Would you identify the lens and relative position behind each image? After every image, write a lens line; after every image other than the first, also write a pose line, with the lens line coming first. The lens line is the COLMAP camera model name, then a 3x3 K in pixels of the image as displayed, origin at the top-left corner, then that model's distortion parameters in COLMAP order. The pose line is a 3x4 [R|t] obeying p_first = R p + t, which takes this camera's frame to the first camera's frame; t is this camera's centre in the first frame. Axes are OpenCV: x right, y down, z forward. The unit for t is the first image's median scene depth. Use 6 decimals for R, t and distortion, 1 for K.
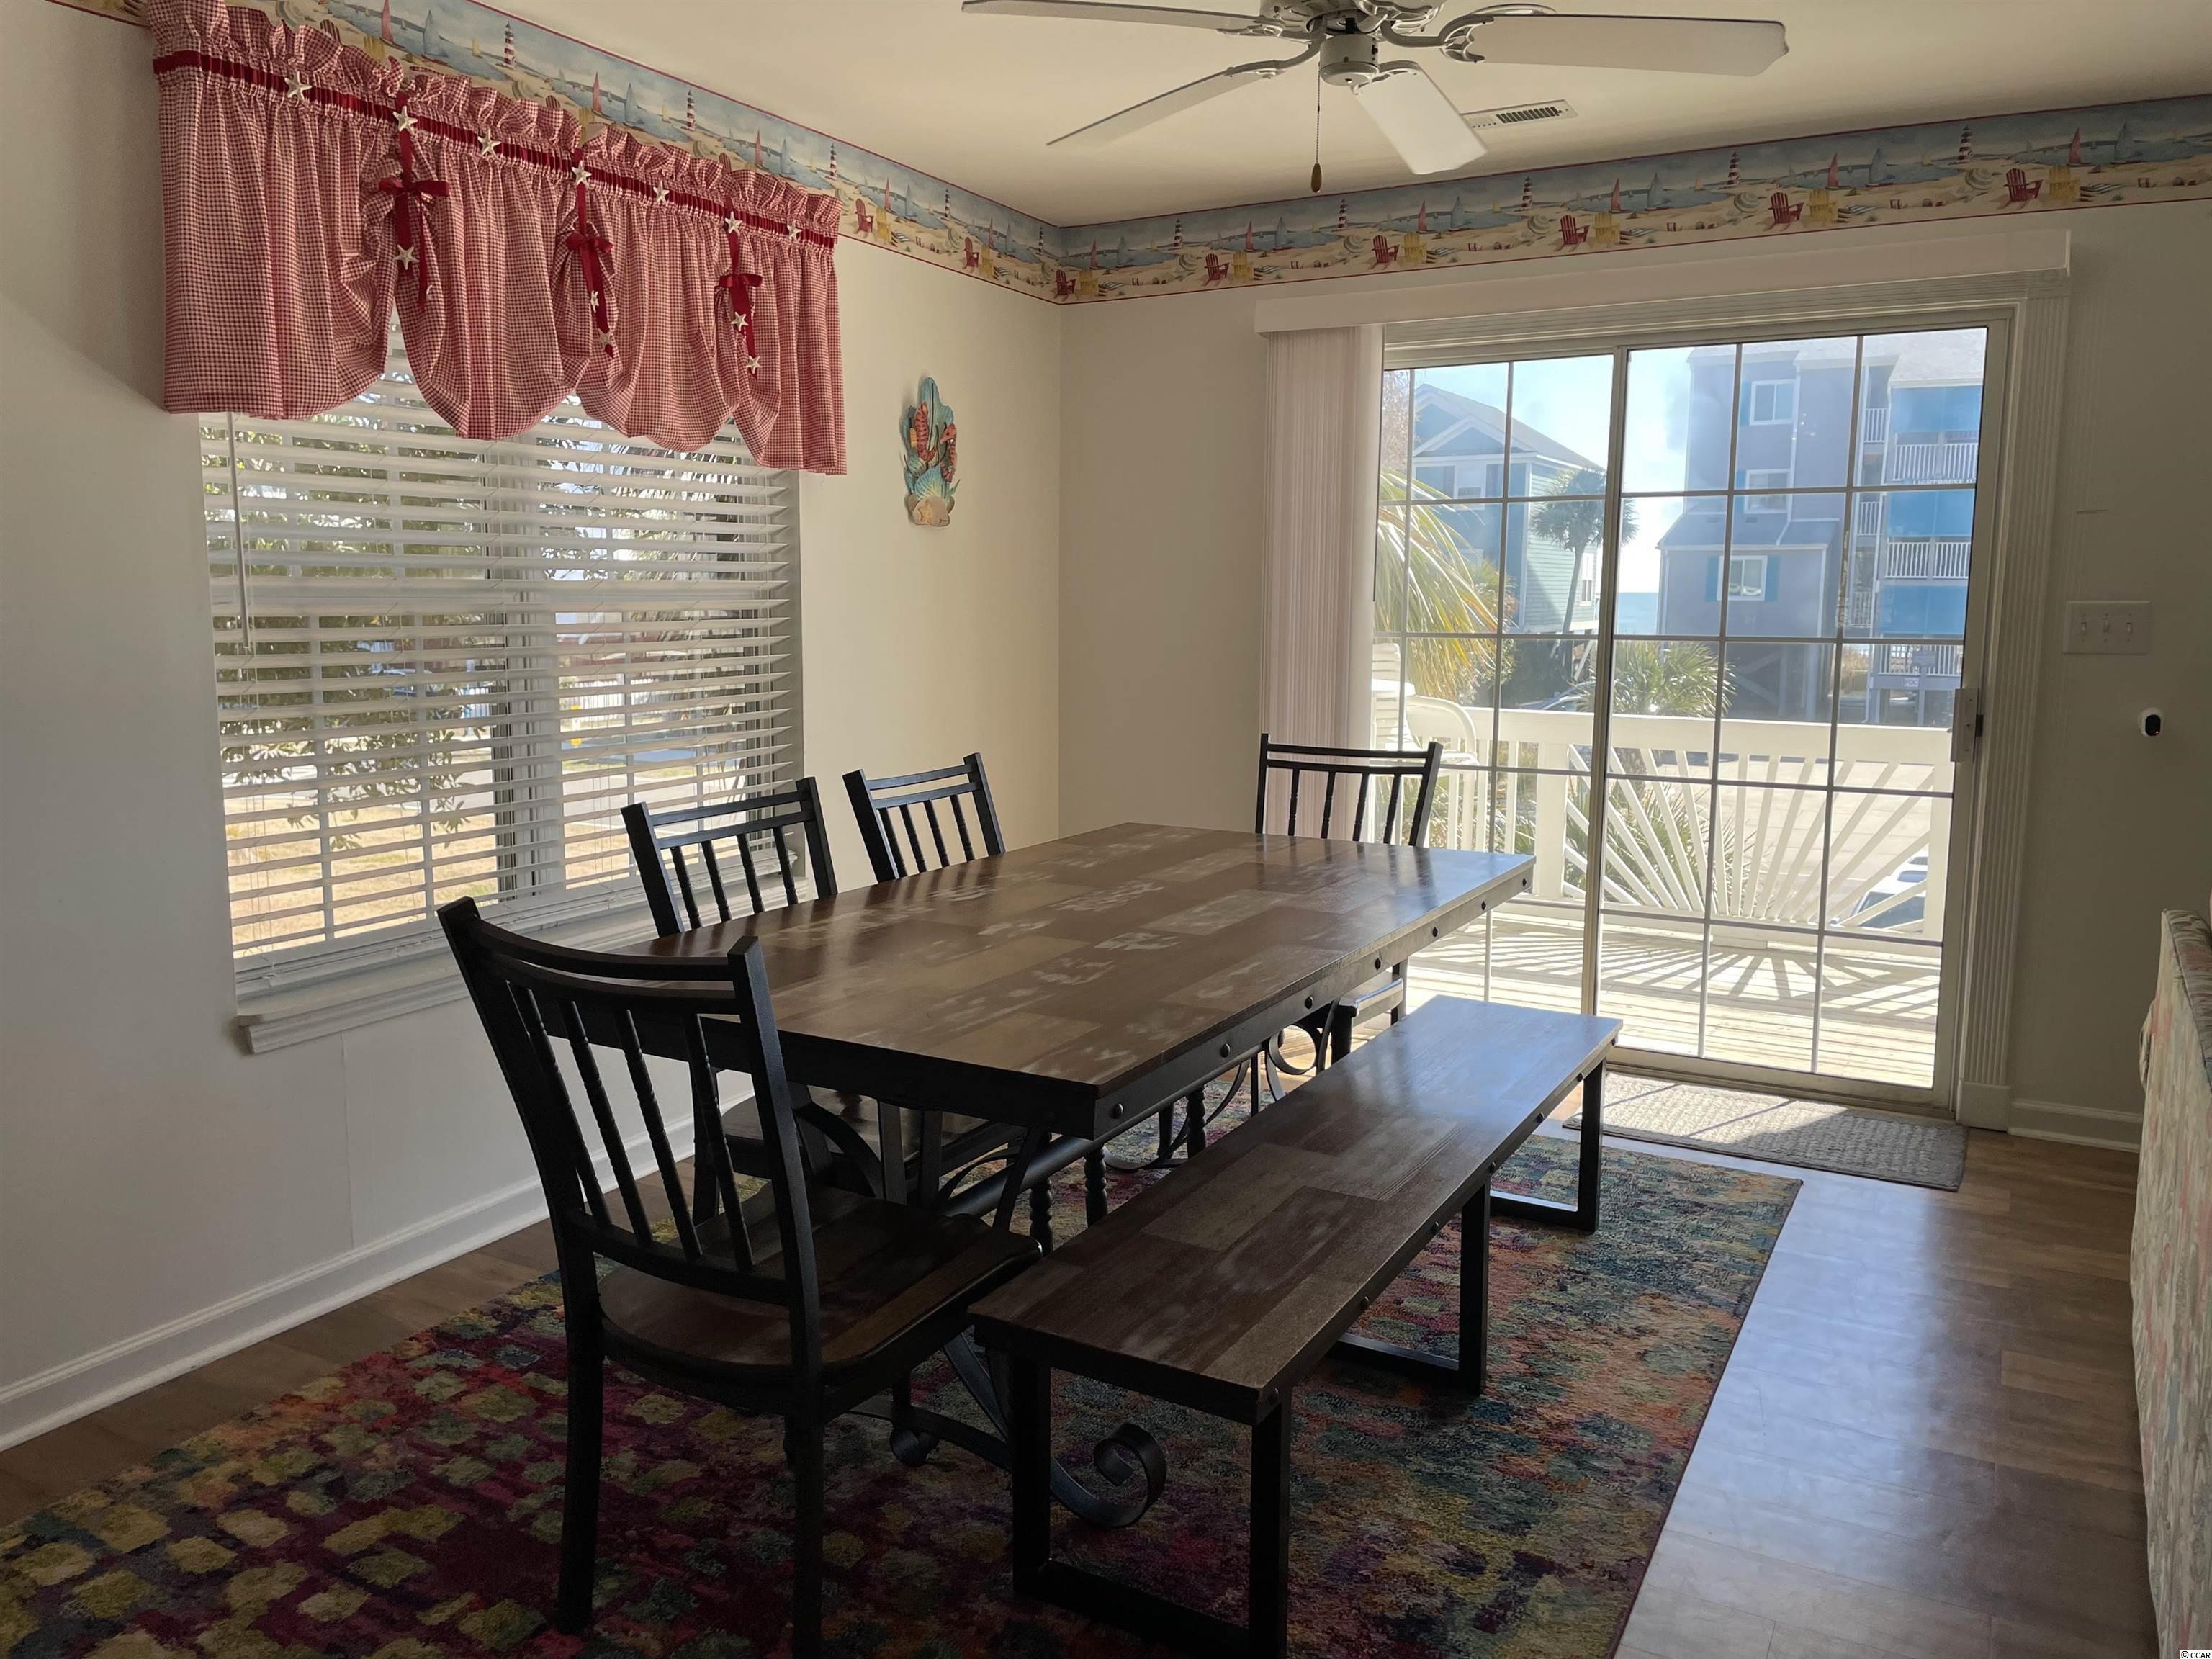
lens RADIAL K [[1668.3, 0, 1086.0], [0, 1668.3, 818.1], [0, 0, 1]] dist [0.092361, -0.120379]
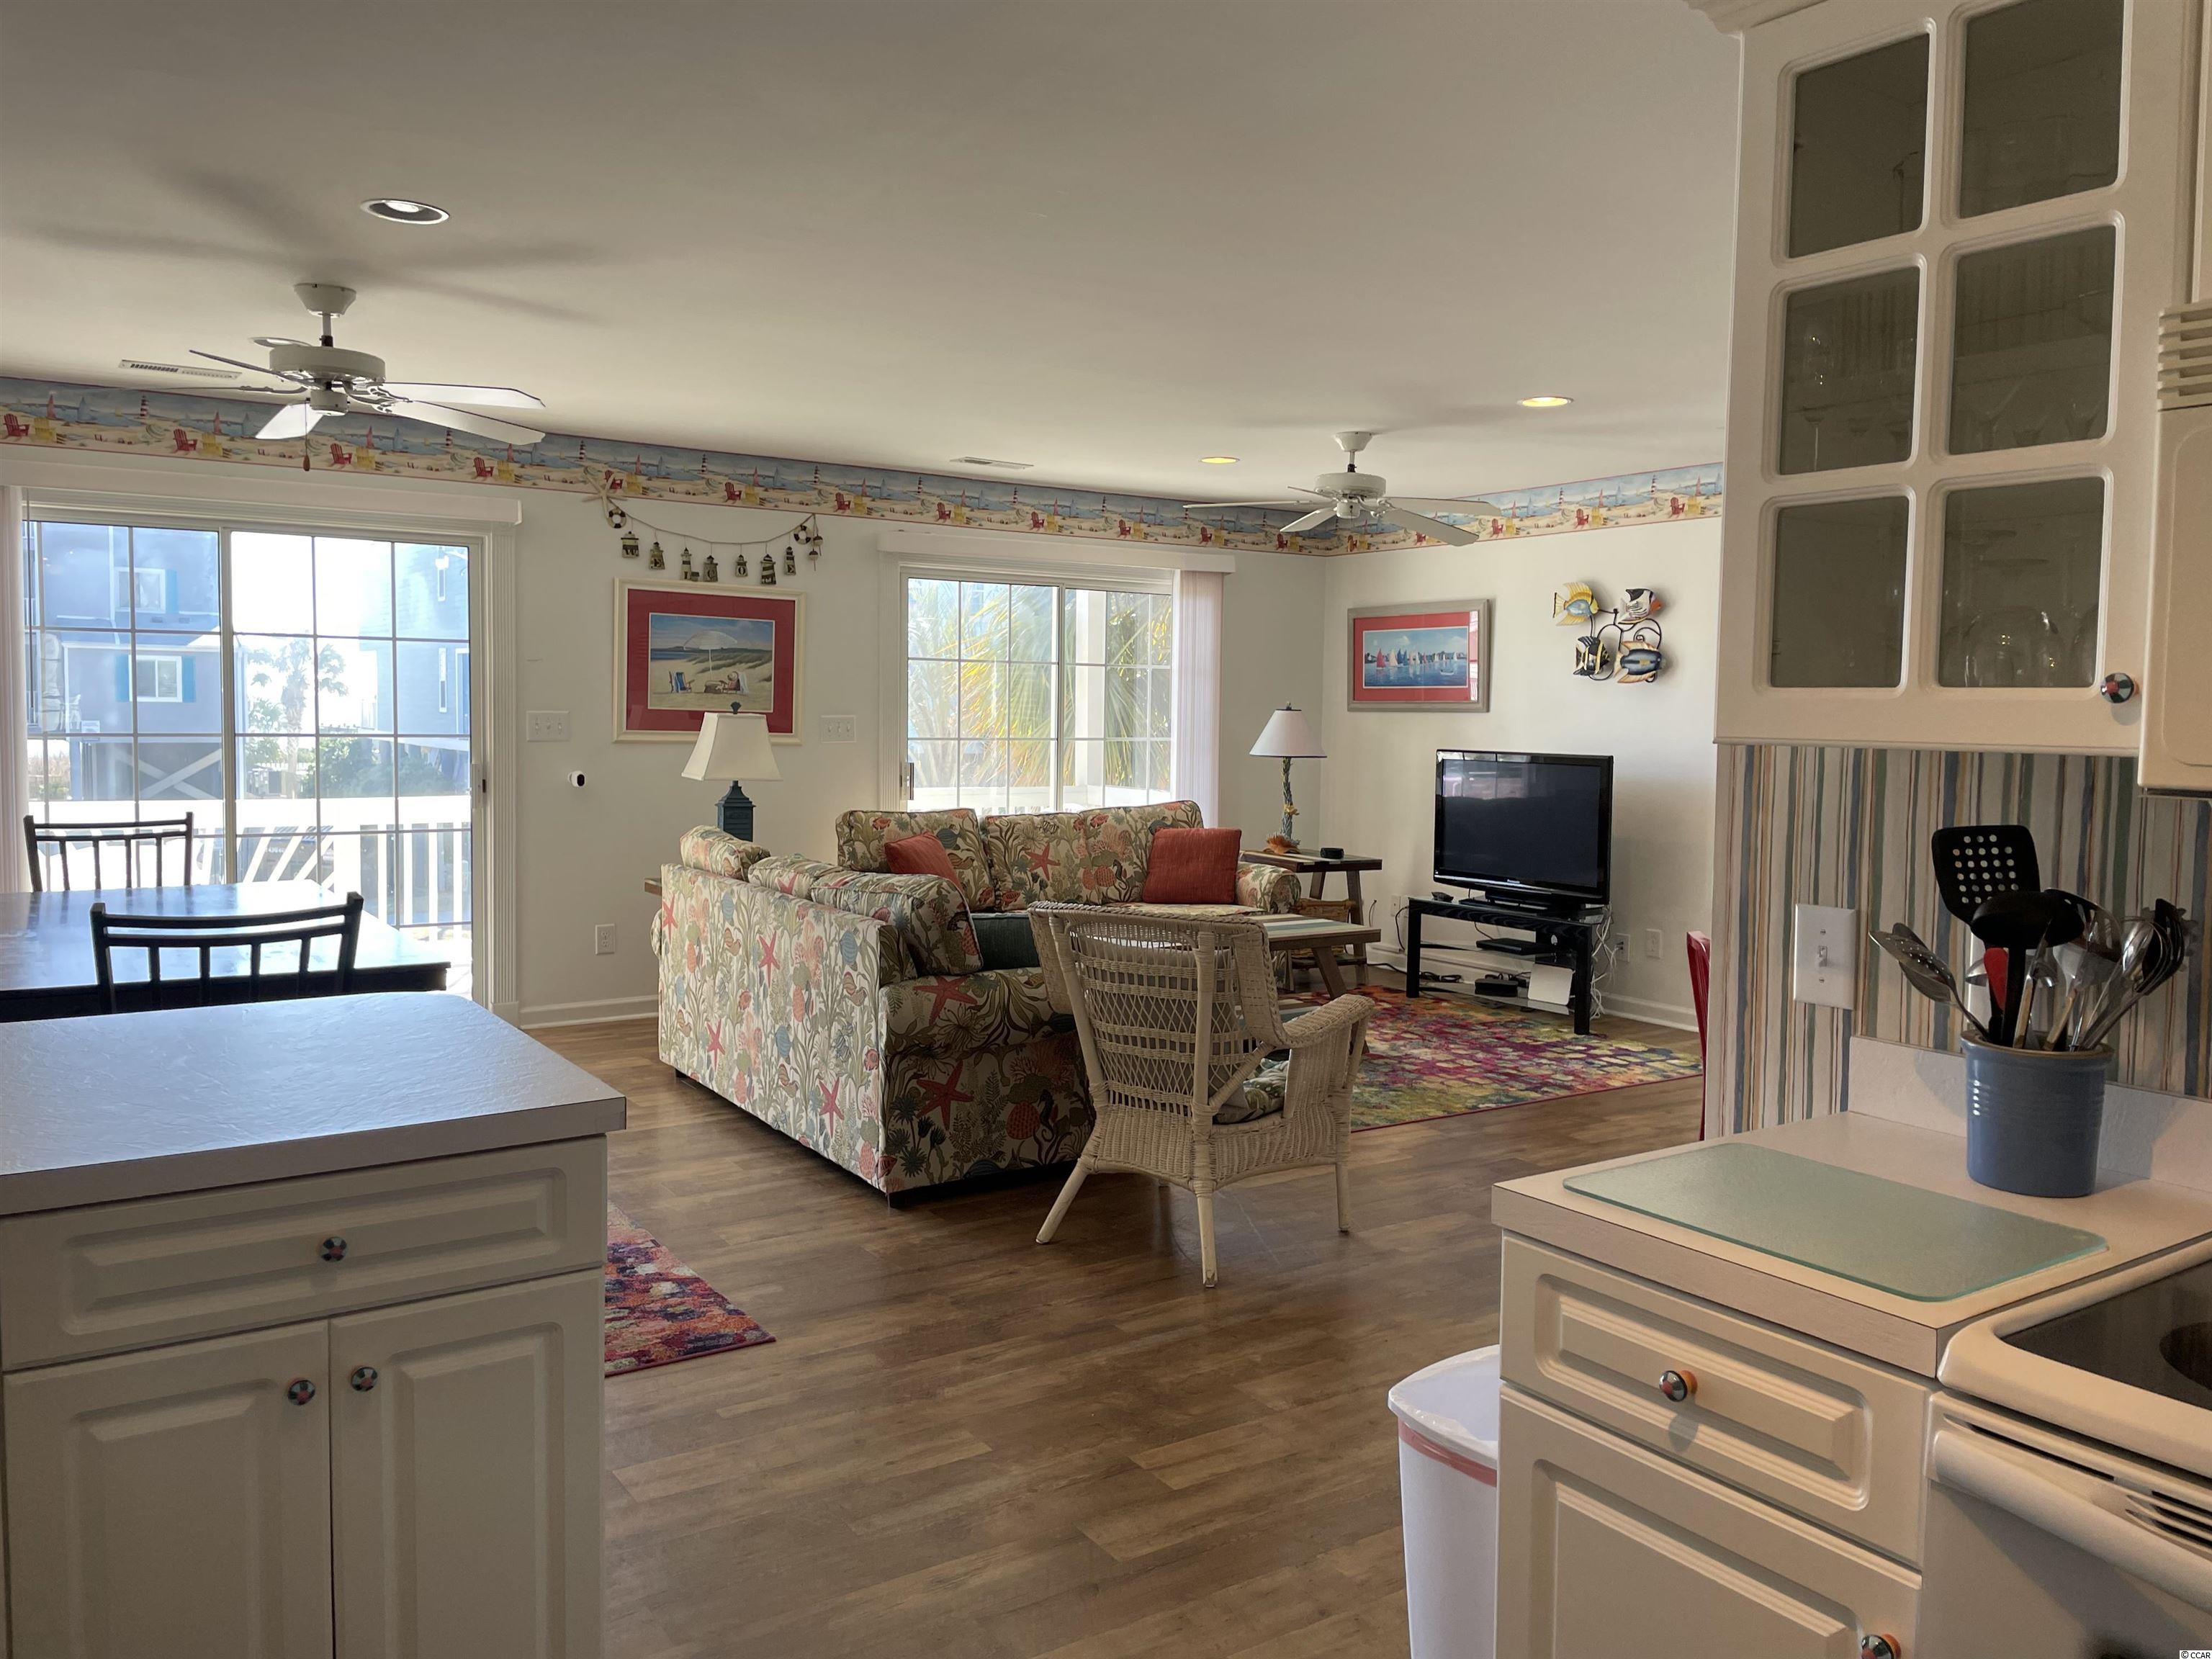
lens RADIAL K [[1668.3, 0, 1123.6], [0, 1668.3, 813.8], [0, 0, 1]] dist [0.092361, -0.120379]
pose [[0.454232, -0.055057, 0.889181, -0.706421], [0.108102, 0.994120, 0.006331, 0.030625], [-0.884300, 0.093246, 0.457513, -0.318584]]
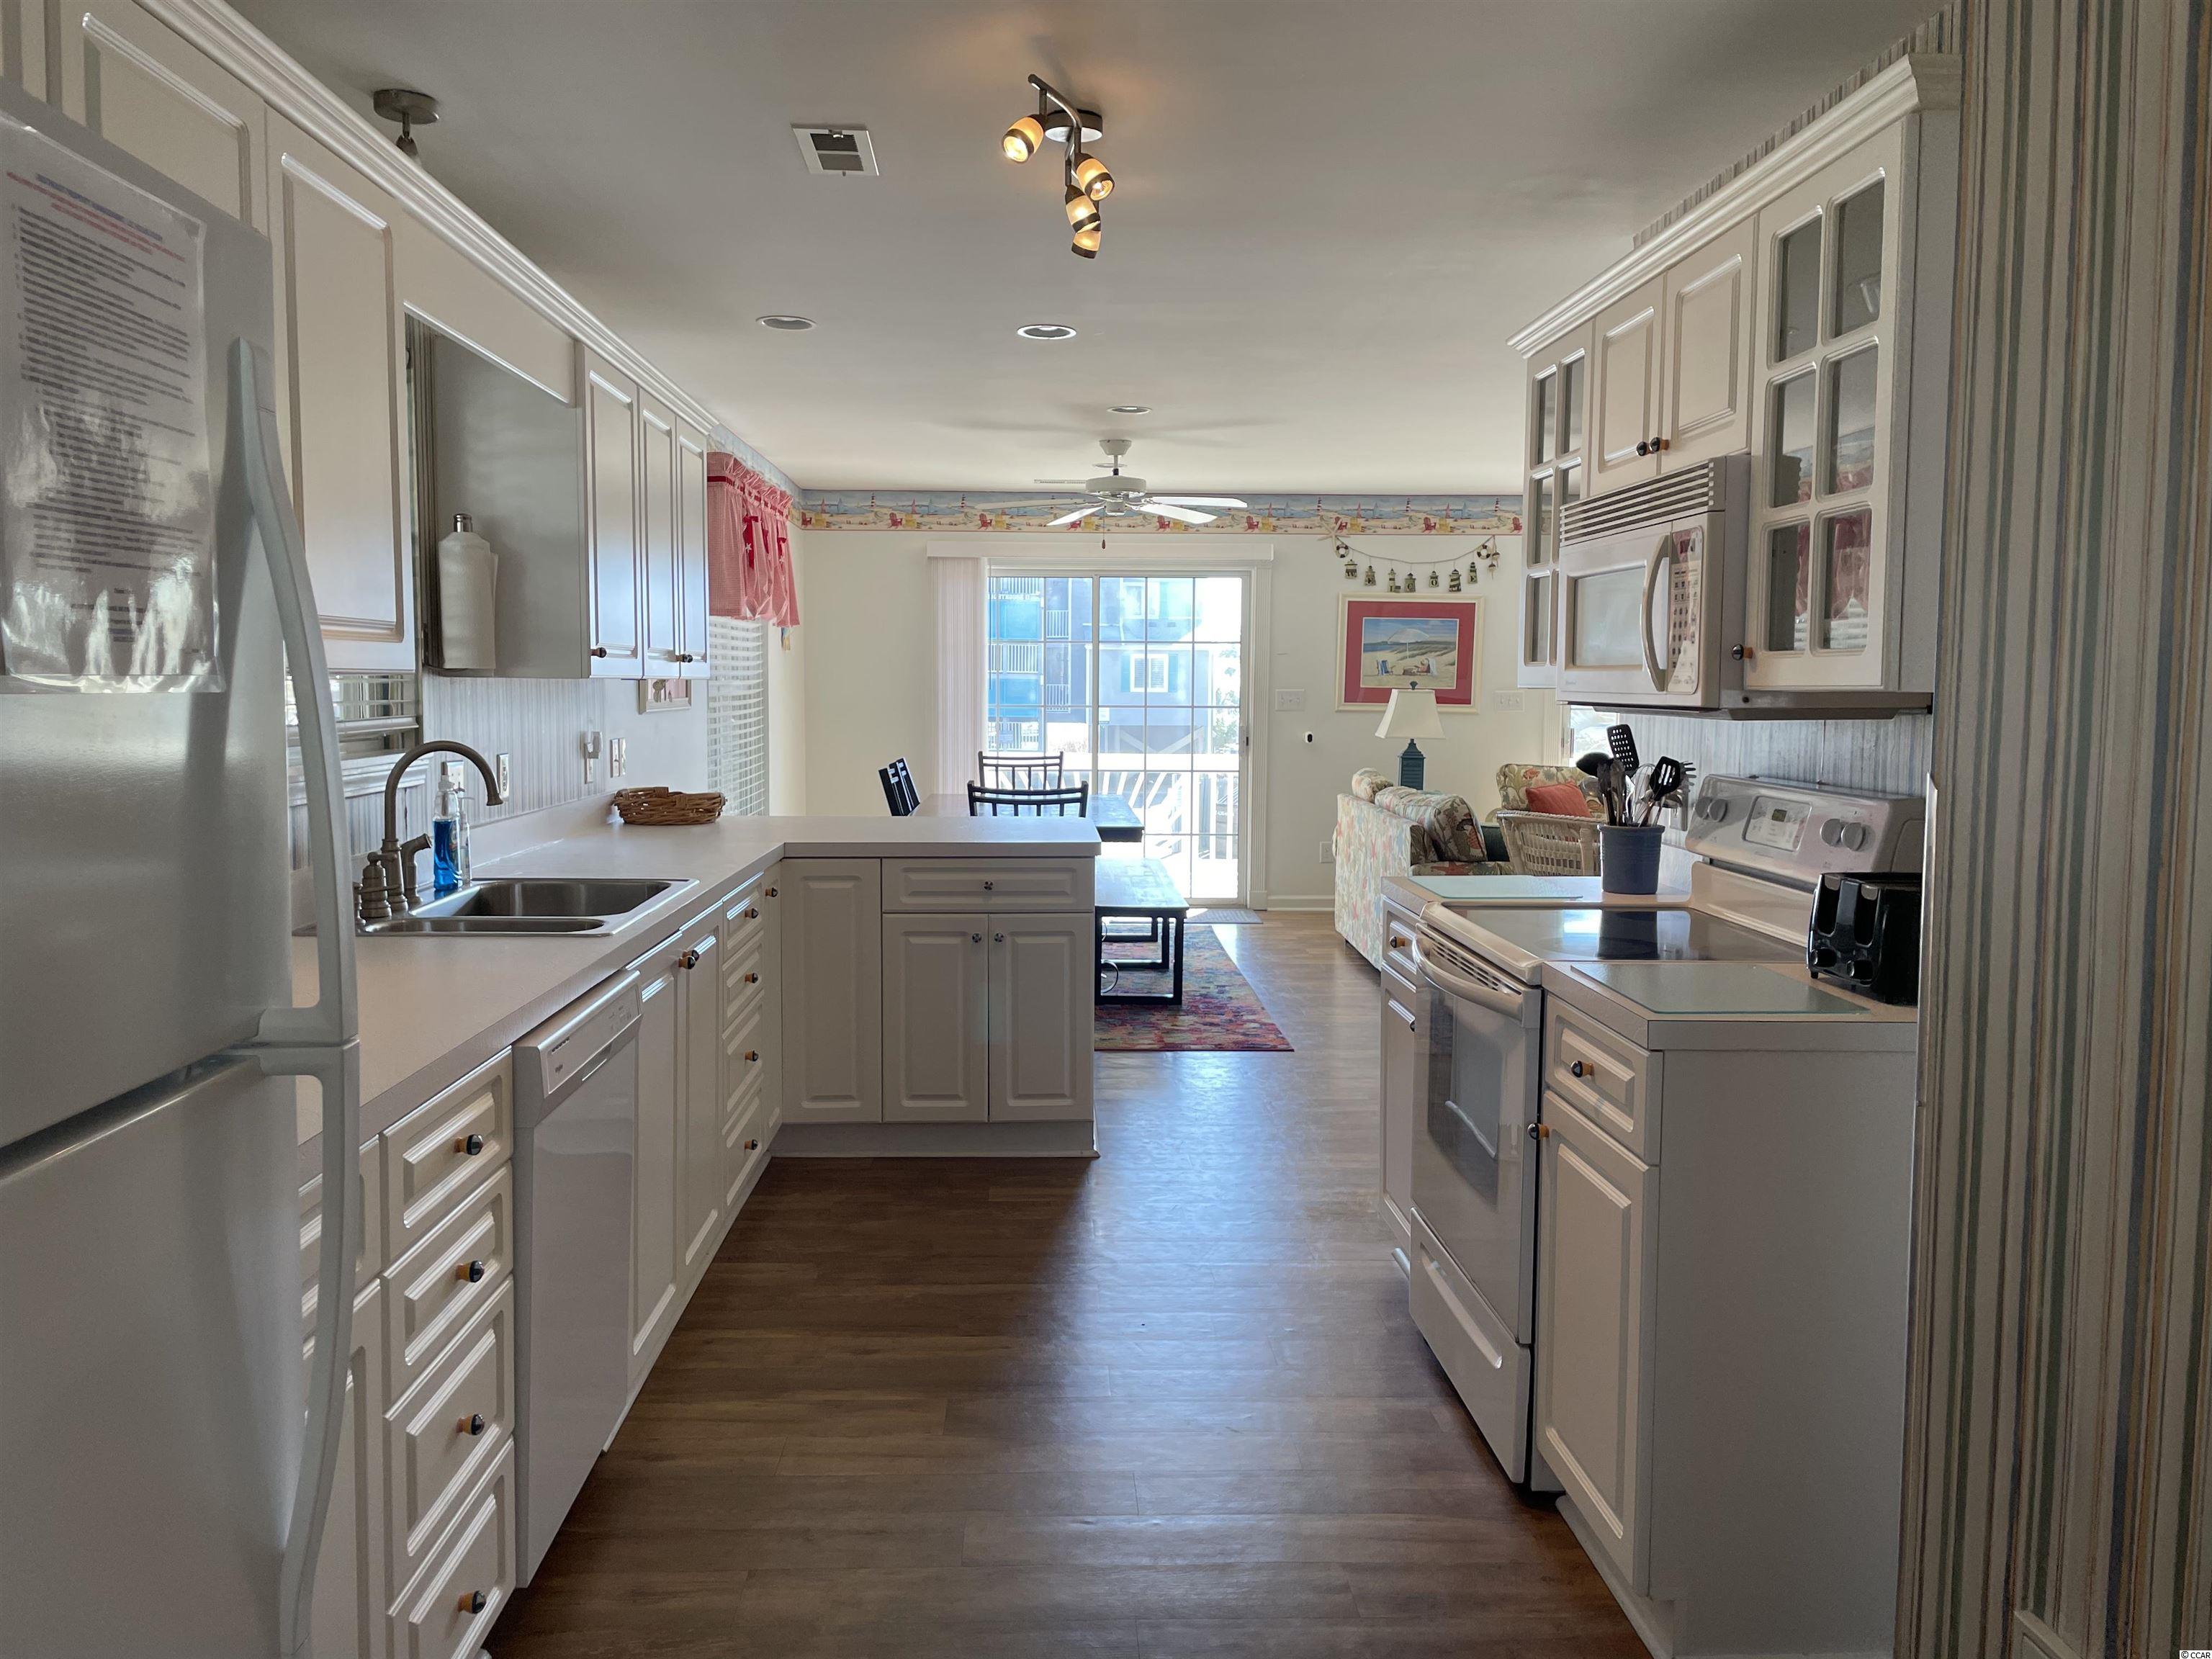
lens RADIAL K [[1668.3, 0, 1107.7], [0, 1668.3, 835.2], [0, 0, 1]] dist [0.092361, -0.120379]
pose [[0.854509, -0.046955, 0.517310, -0.952645], [0.068564, 0.997388, -0.022726, 0.128286], [-0.514892, 0.054889, 0.855496, -0.997849]]
